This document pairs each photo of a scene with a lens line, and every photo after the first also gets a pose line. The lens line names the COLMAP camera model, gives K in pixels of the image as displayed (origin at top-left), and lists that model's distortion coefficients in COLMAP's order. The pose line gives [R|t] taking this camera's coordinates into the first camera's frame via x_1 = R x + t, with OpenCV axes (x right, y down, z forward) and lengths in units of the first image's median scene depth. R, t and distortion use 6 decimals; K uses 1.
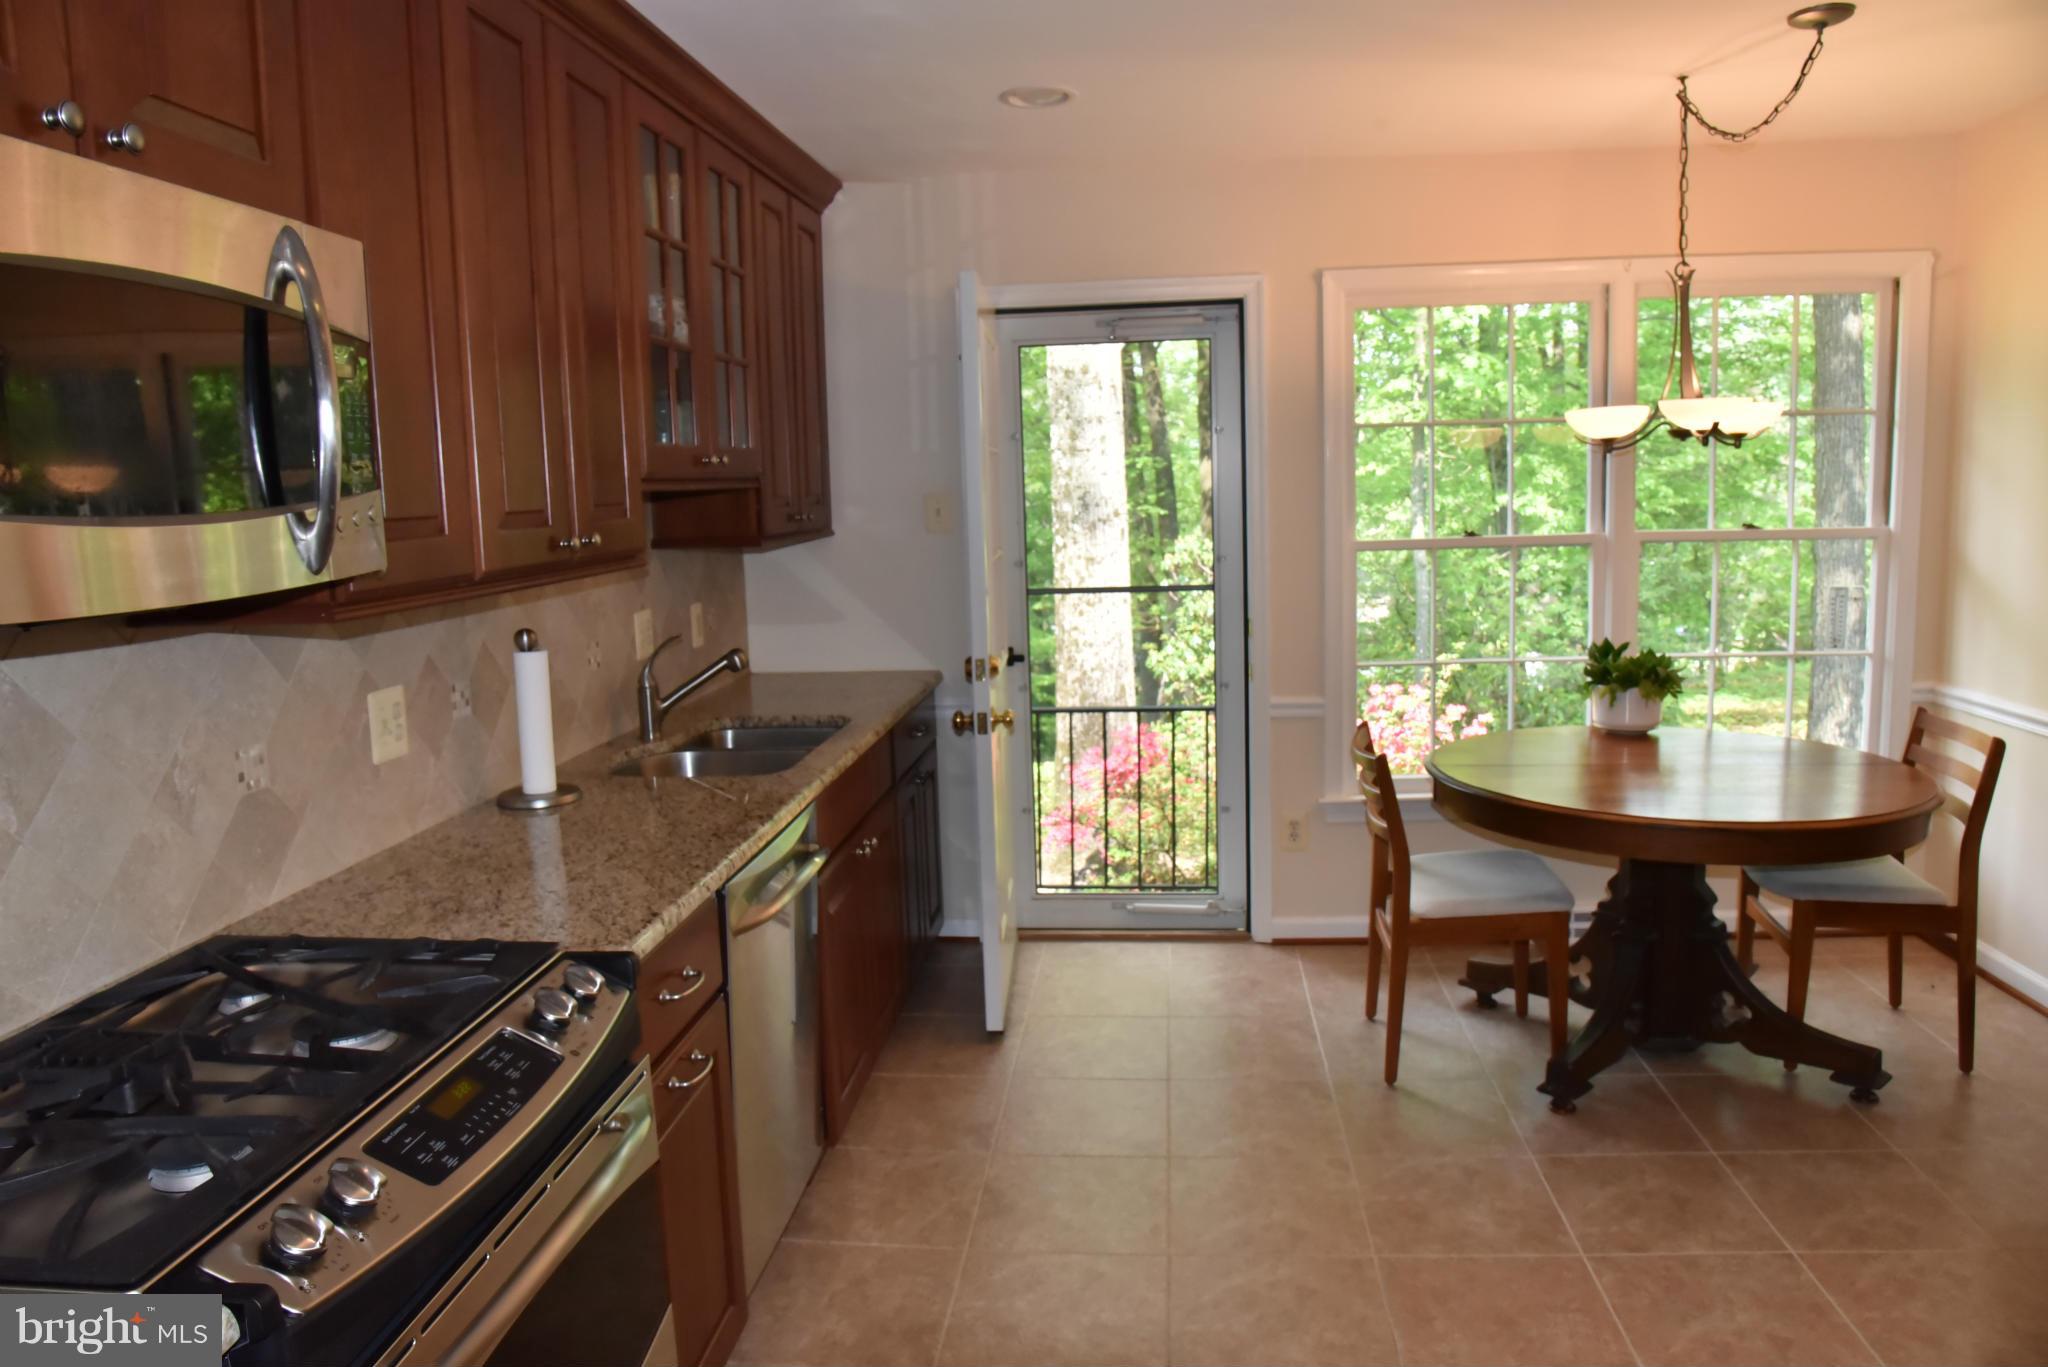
lens RADIAL K [[1394.3, 0, 1024.2], [0, 1394.3, 672.4], [0, 0, 1]] dist [-0.114704, 0.066550]
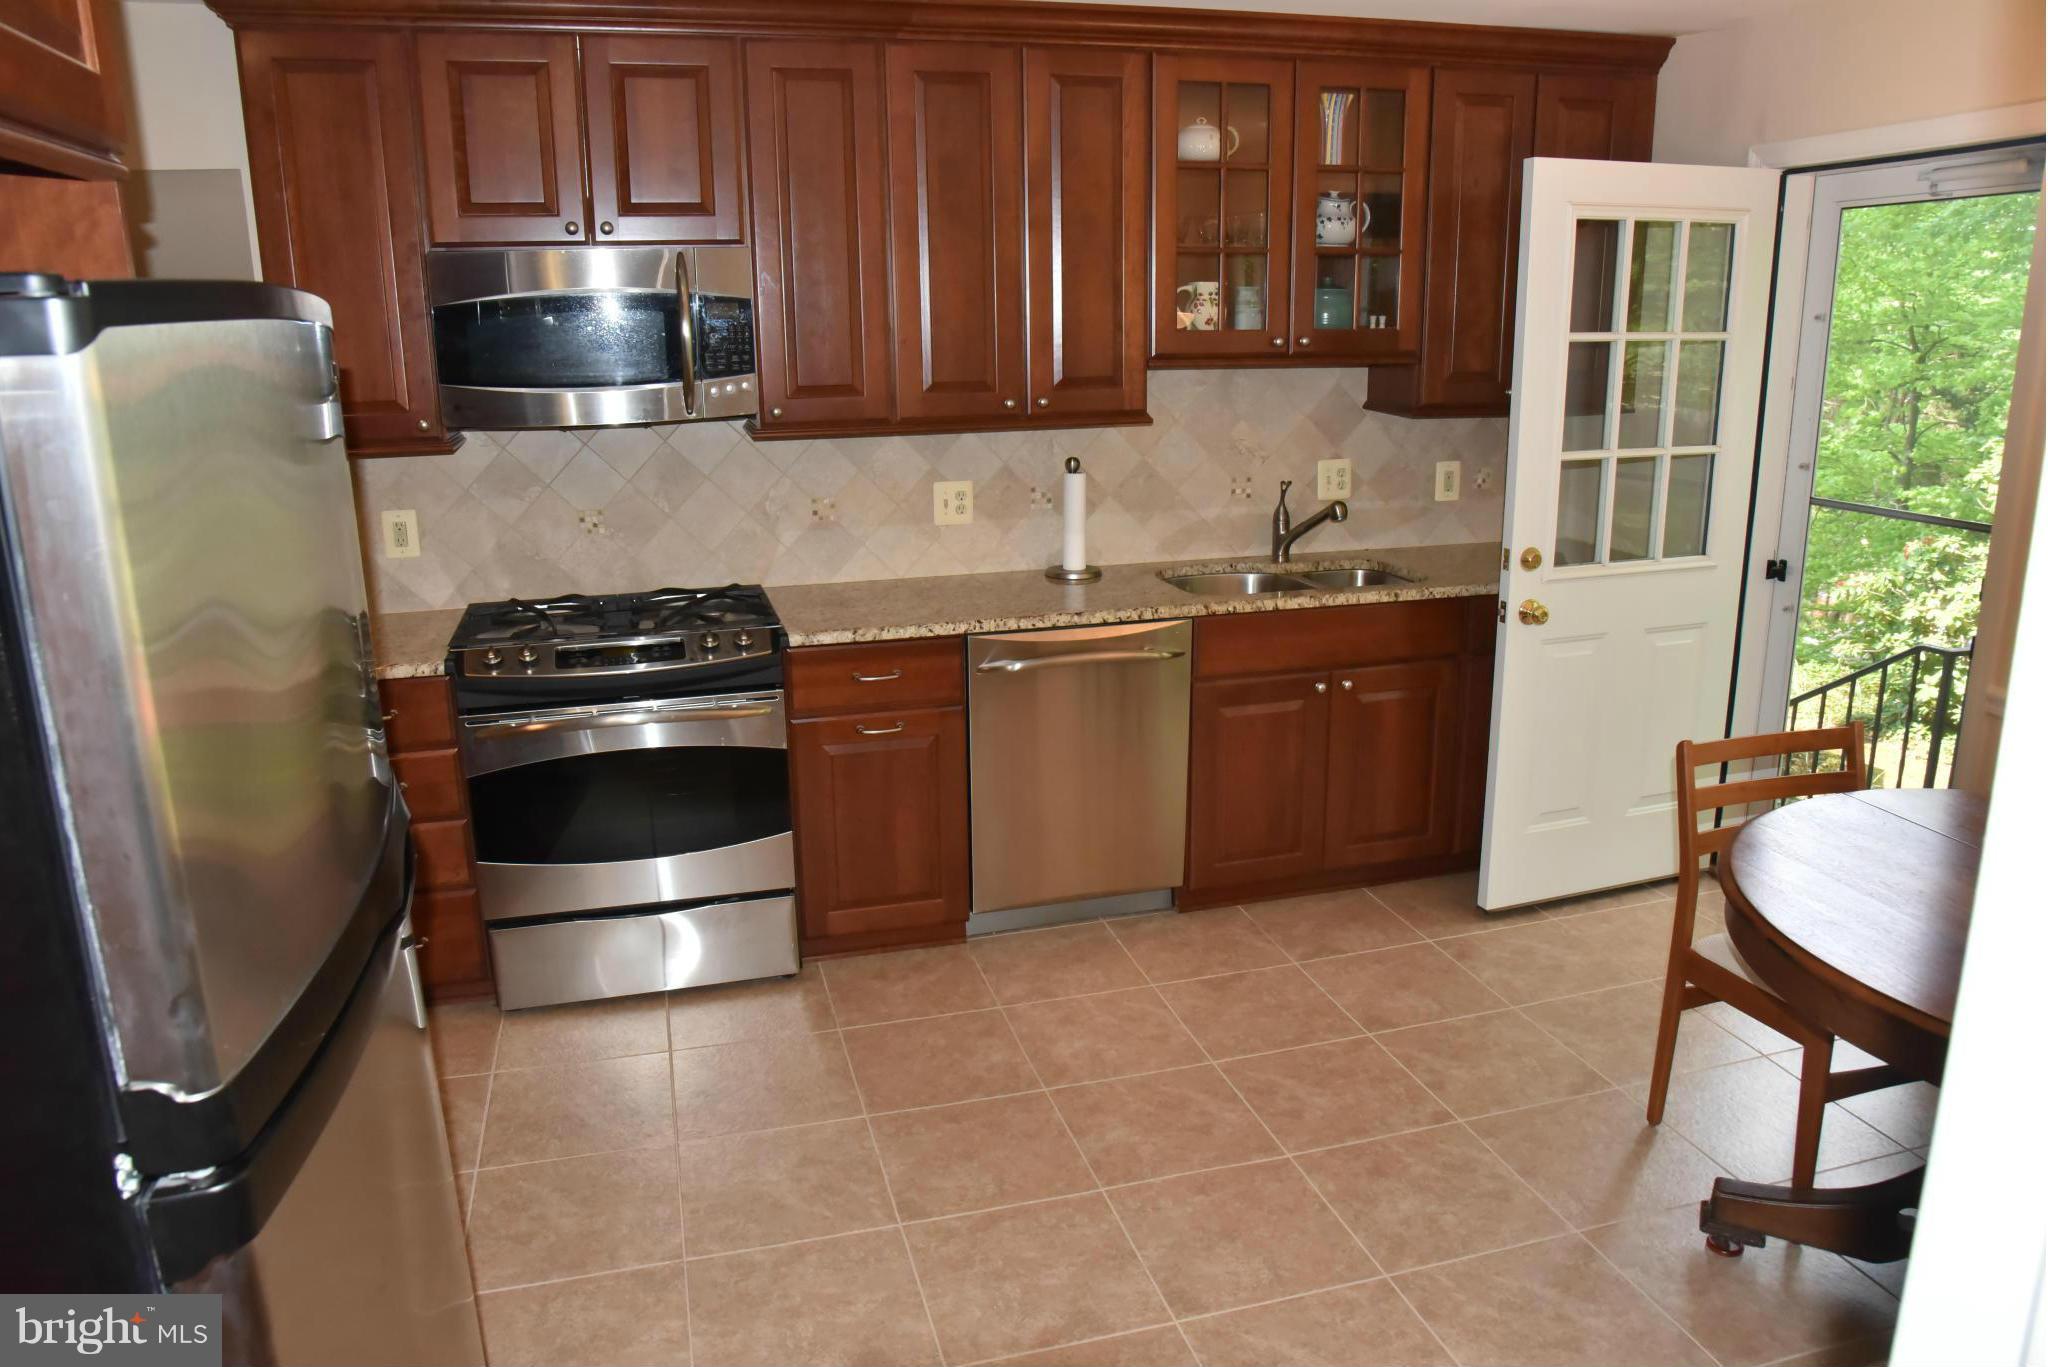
lens RADIAL K [[1394.3, 0, 1024.2], [0, 1394.3, 672.4], [0, 0, 1]] dist [-0.114704, 0.066550]
pose [[0.353391, 0.251056, -0.901158, 1.099930], [-0.123288, 0.967412, 0.221166, -0.141997], [0.927316, 0.032944, 0.372827, 0.434897]]
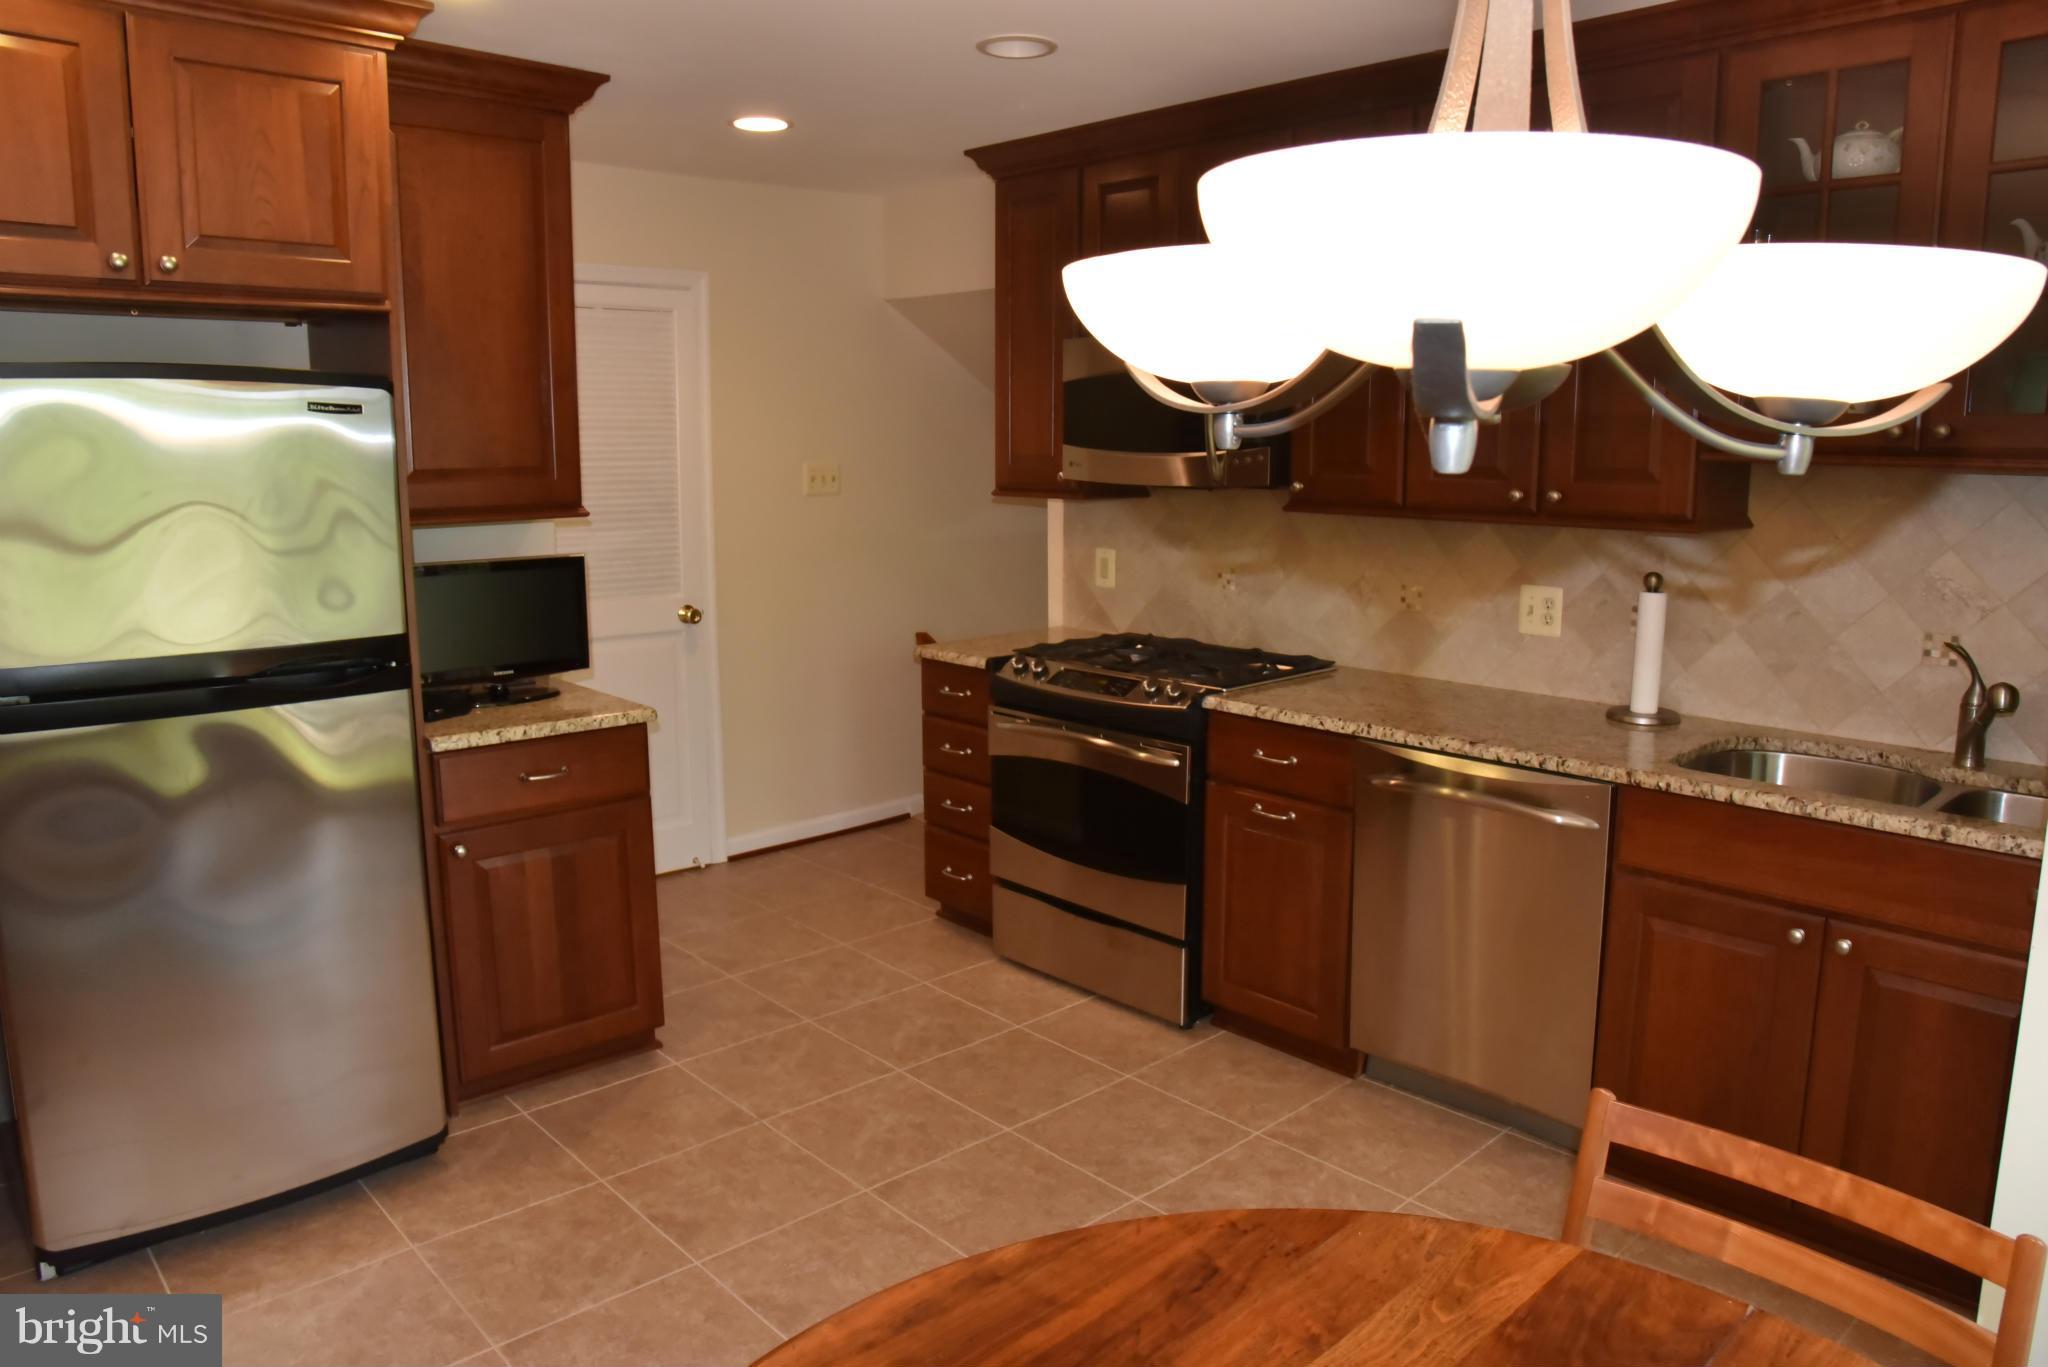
lens RADIAL K [[1359.3, 0, 1024.0], [0, 1359.3, 683.5], [0, 0, 1]] dist [-0.120507, 0.059583]
pose [[-0.659590, 0.157607, -0.734915, 0.909096], [-0.087754, 0.954933, 0.283552, -0.231621], [0.746485, 0.251520, -0.616034, 1.421362]]
